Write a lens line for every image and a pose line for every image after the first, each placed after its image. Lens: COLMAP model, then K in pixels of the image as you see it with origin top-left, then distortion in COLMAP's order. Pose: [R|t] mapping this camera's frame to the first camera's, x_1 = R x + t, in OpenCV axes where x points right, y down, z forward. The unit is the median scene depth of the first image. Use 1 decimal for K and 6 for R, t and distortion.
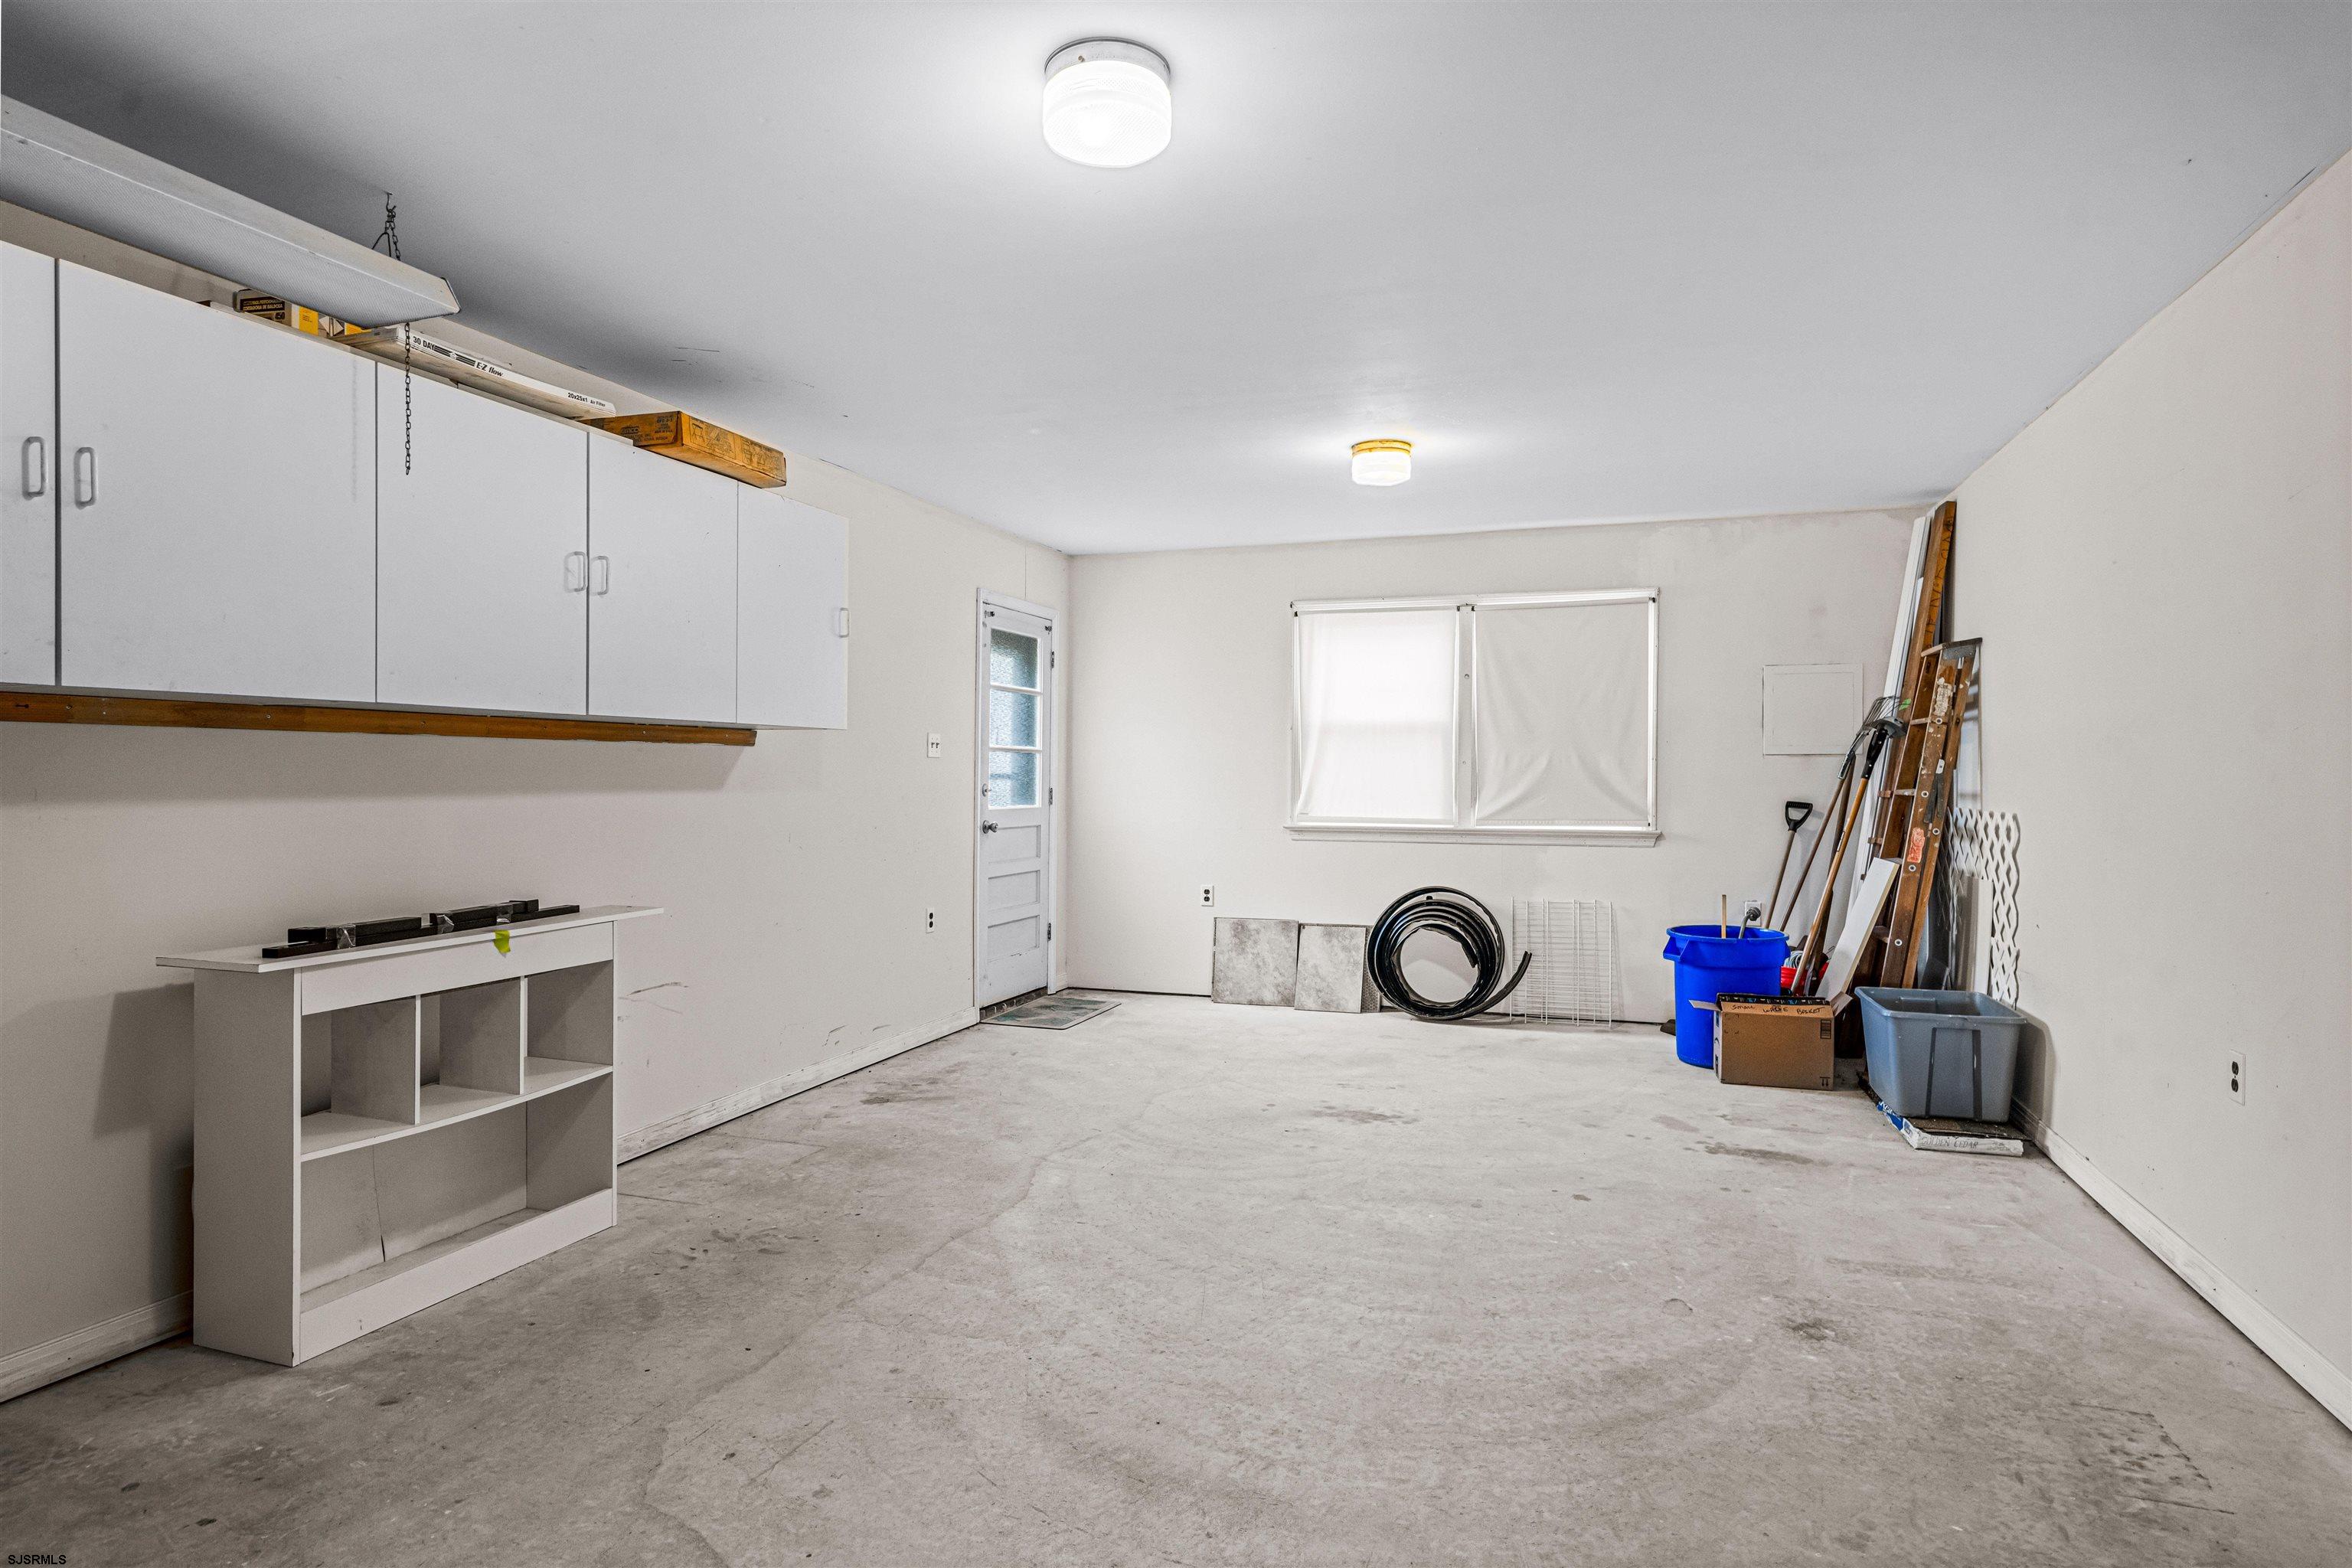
lens RADIAL K [[1288.5, 0, 1179.8], [0, 1288.5, 775.8], [0, 0, 1]] dist [0.002168, -0.000324]
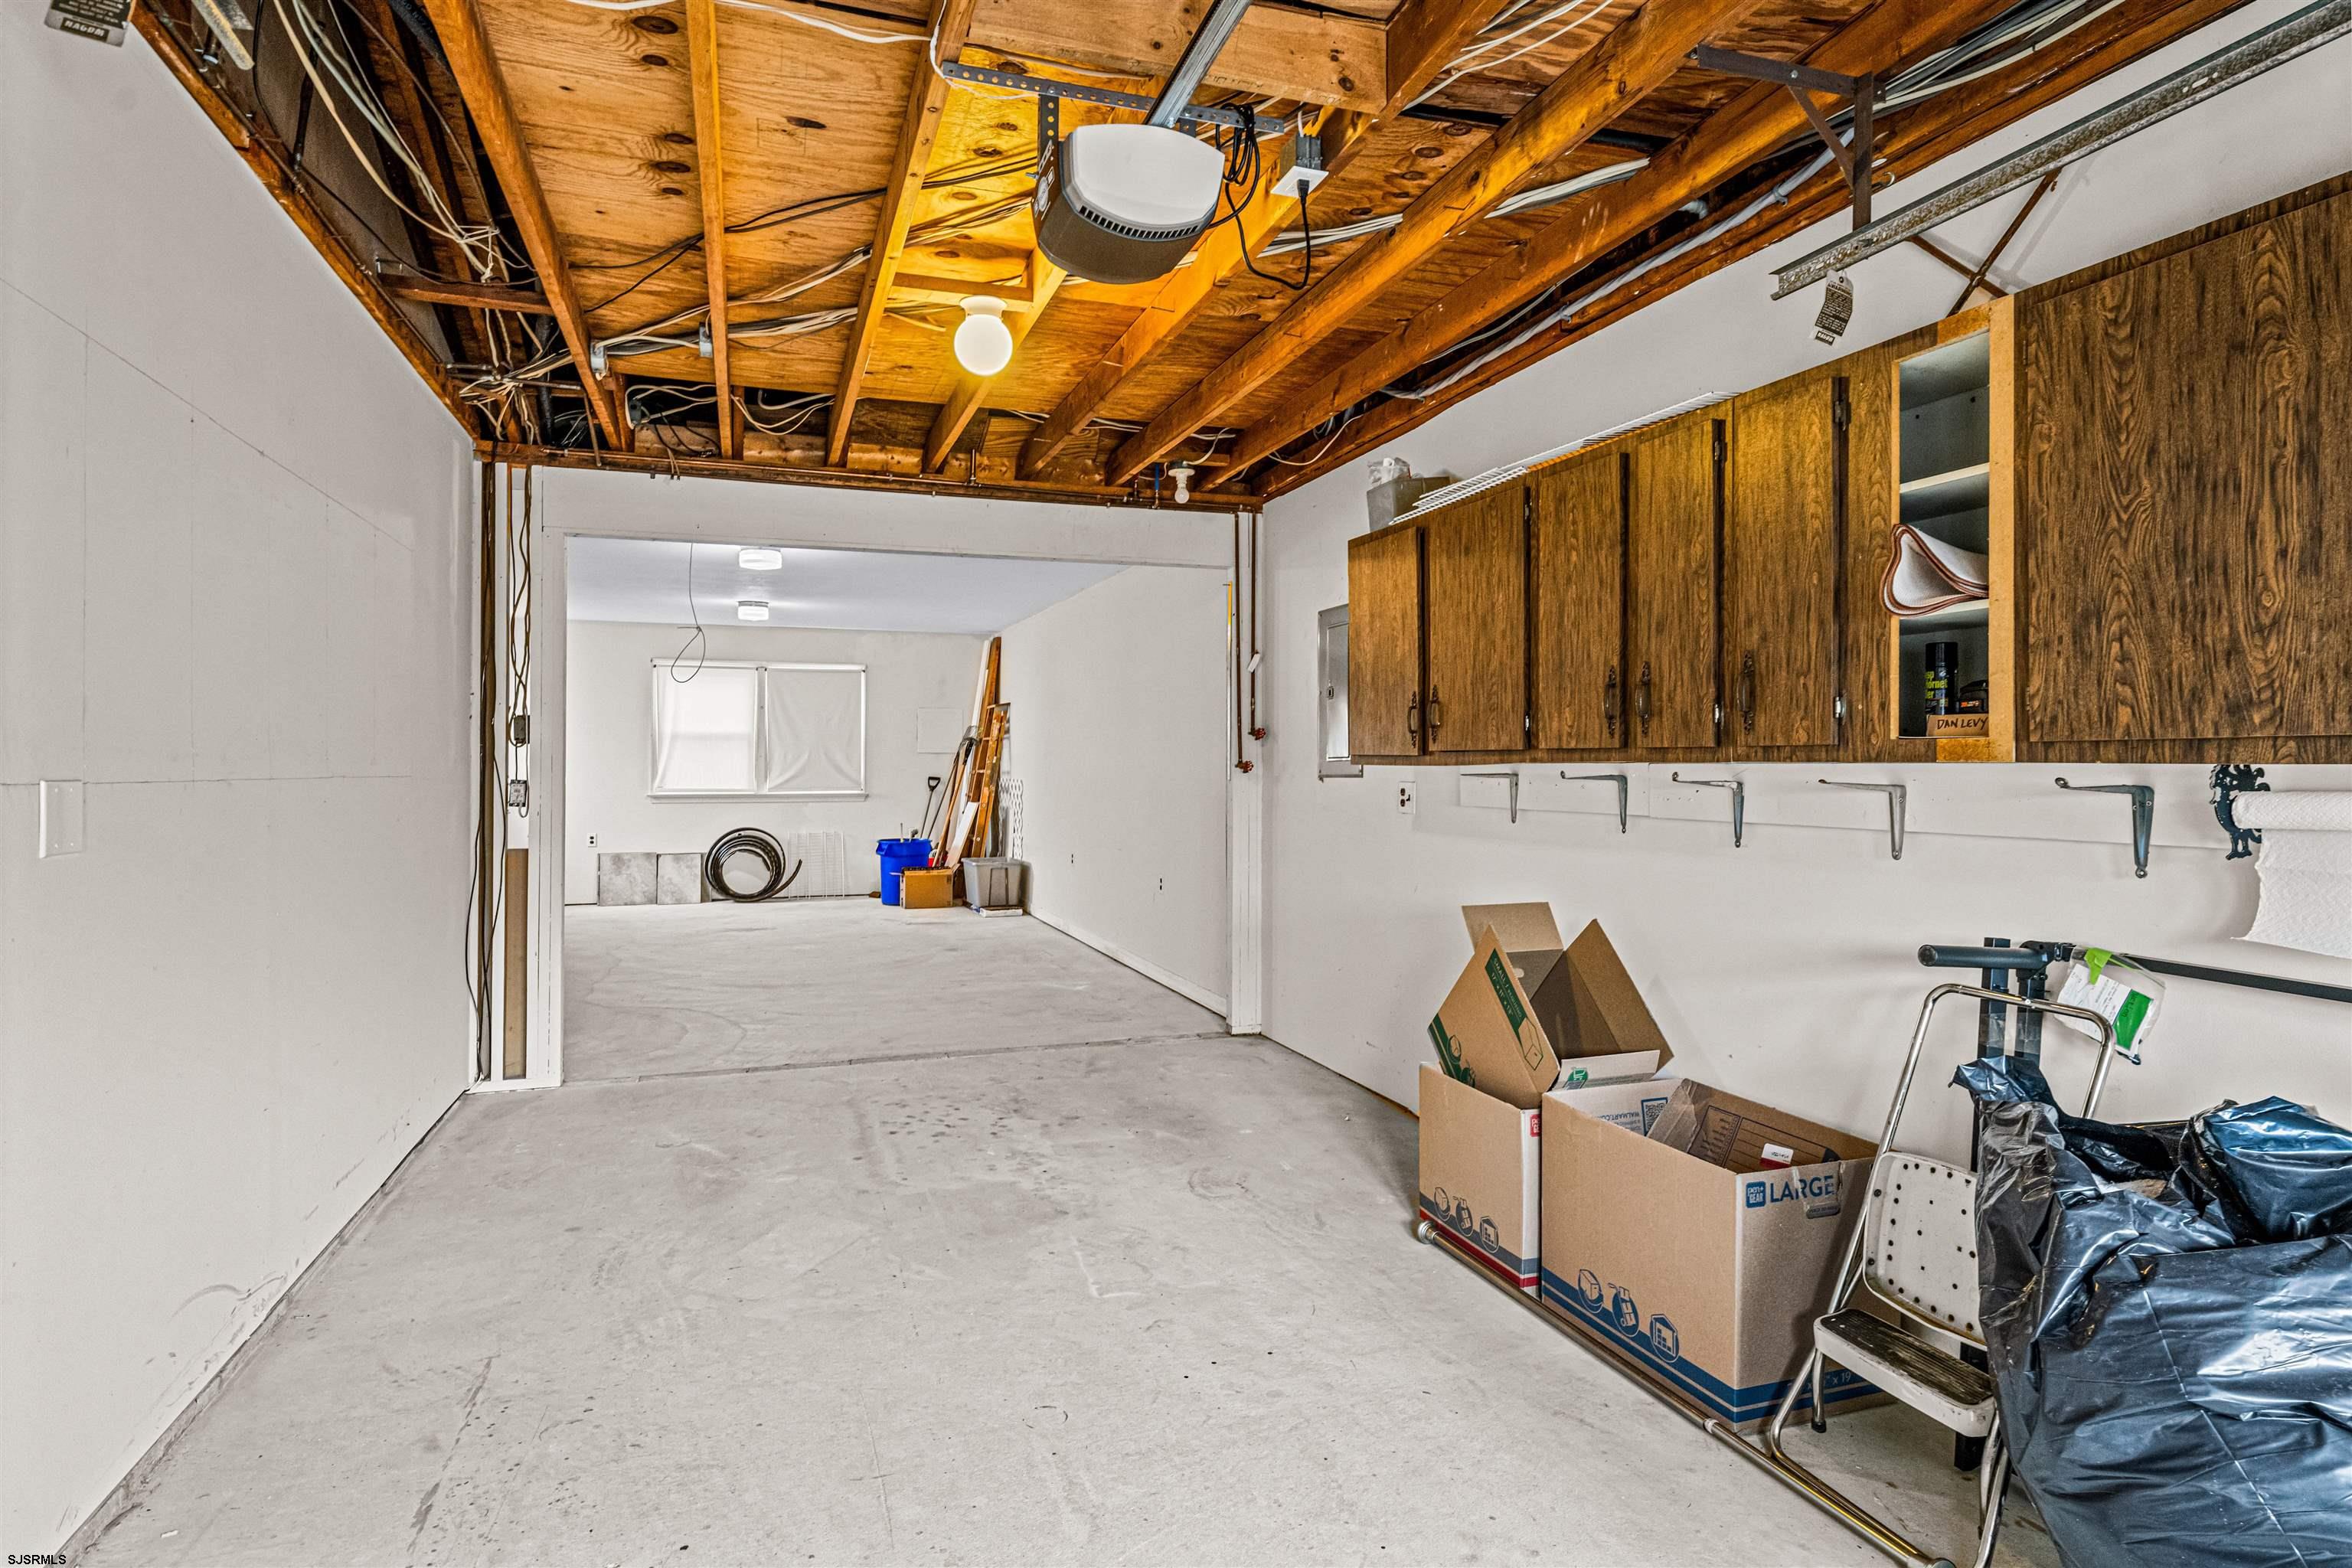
lens RADIAL K [[1226.3, 0, 1179.6], [0, 1226.3, 783.4], [0, 0, 1]] dist [0.002132, 0.000178]
pose [[0.783287, -0.012428, 0.621536, -0.445198], [0.002465, 0.999854, 0.016887, -0.000864], [-0.621655, -0.011695, 0.783204, -0.801156]]
